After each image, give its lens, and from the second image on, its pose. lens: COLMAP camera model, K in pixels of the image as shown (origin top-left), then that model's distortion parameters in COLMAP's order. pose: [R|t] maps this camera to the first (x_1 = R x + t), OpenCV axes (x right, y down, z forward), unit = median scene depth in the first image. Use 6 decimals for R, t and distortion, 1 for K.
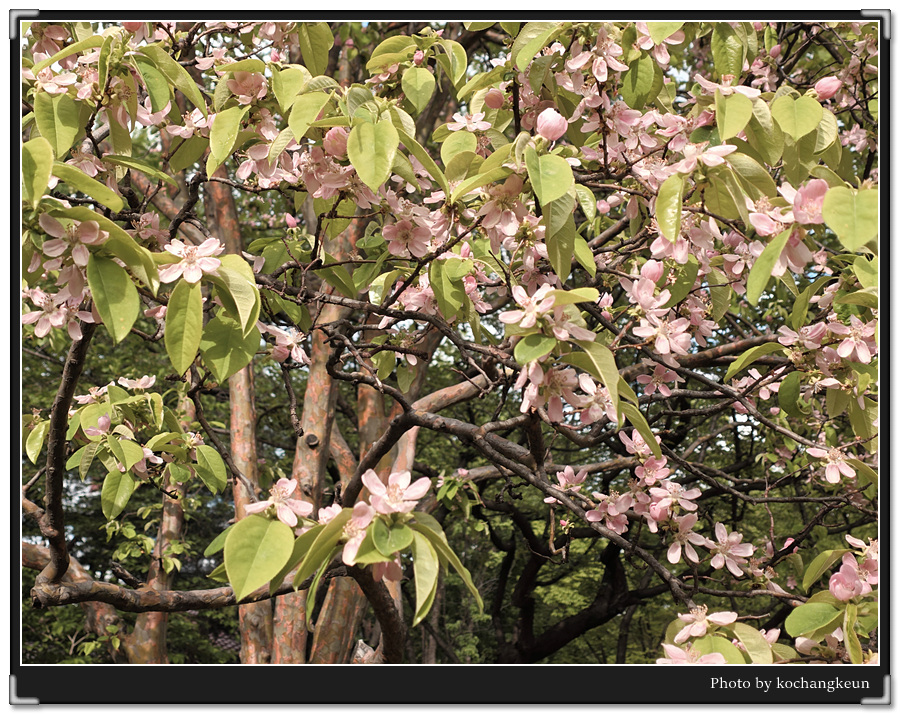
lens RADIAL K [[1236.7, 0, 397.9], [0, 1236.7, 330.7], [0, 0, 1]] dist [0.159132, -0.400942]
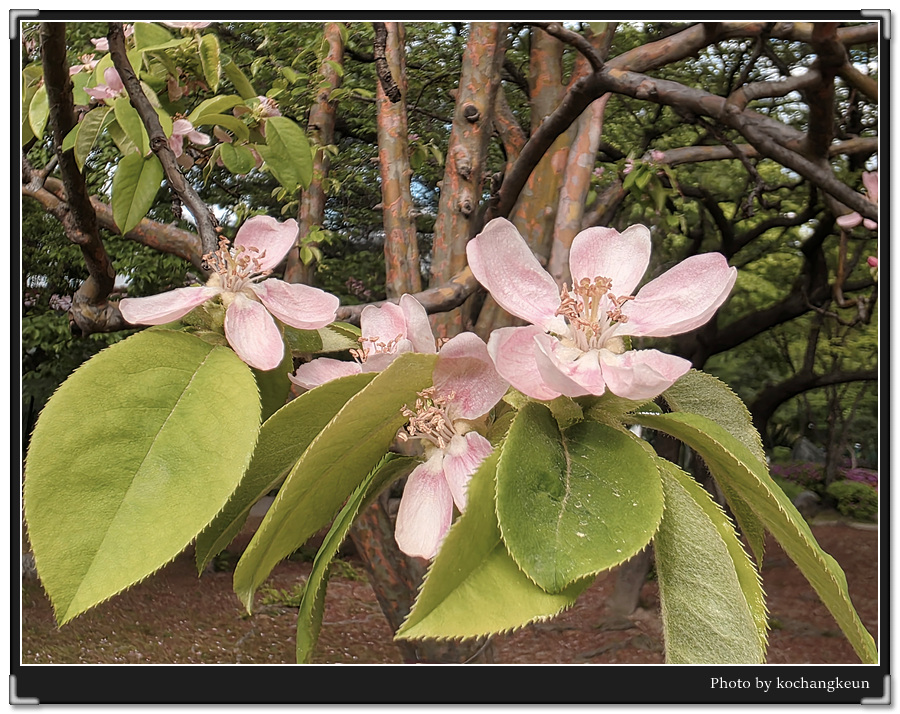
lens RADIAL K [[1296.1, 0, 399.0], [0, 1296.1, 299.3], [0, 0, 1]] dist [0.024137, 0.031916]
pose [[0.990880, 0.031936, -0.130910, -0.005072], [-0.001229, 0.973610, 0.228214, 0.046443], [0.134744, -0.225972, 0.964770, 0.511765]]
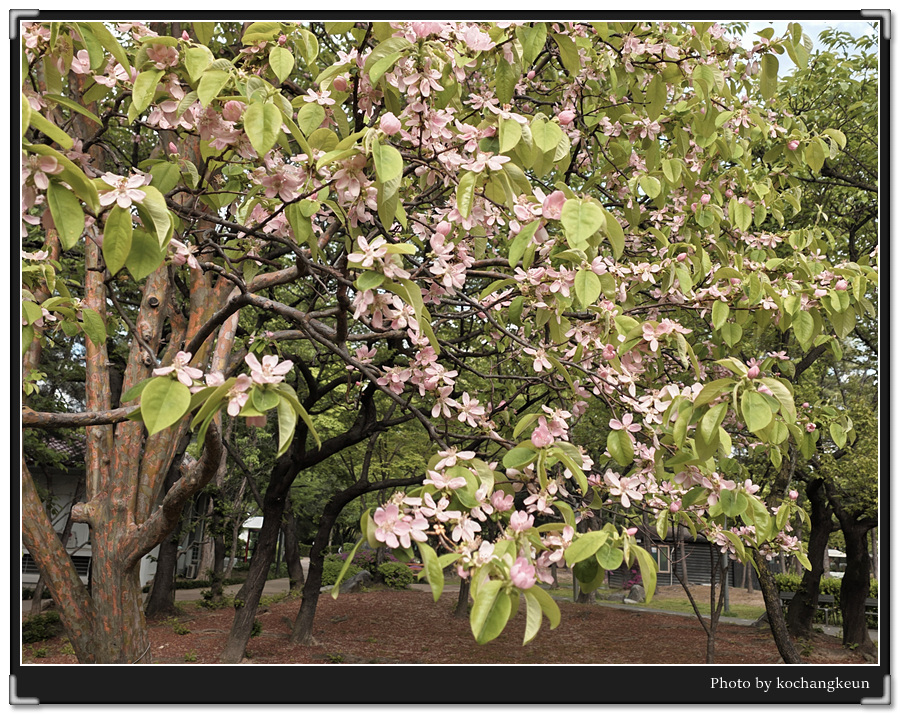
lens RADIAL K [[925.2, 0, 450.0], [0, 925.2, 357.0], [0, 0, 1]] dist [0.142394, -0.455306]
pose [[0.965077, 0.063195, 0.254231, -0.052685], [-0.098011, 0.987088, 0.126694, -0.031584], [-0.242942, -0.147187, 0.958809, -0.077168]]
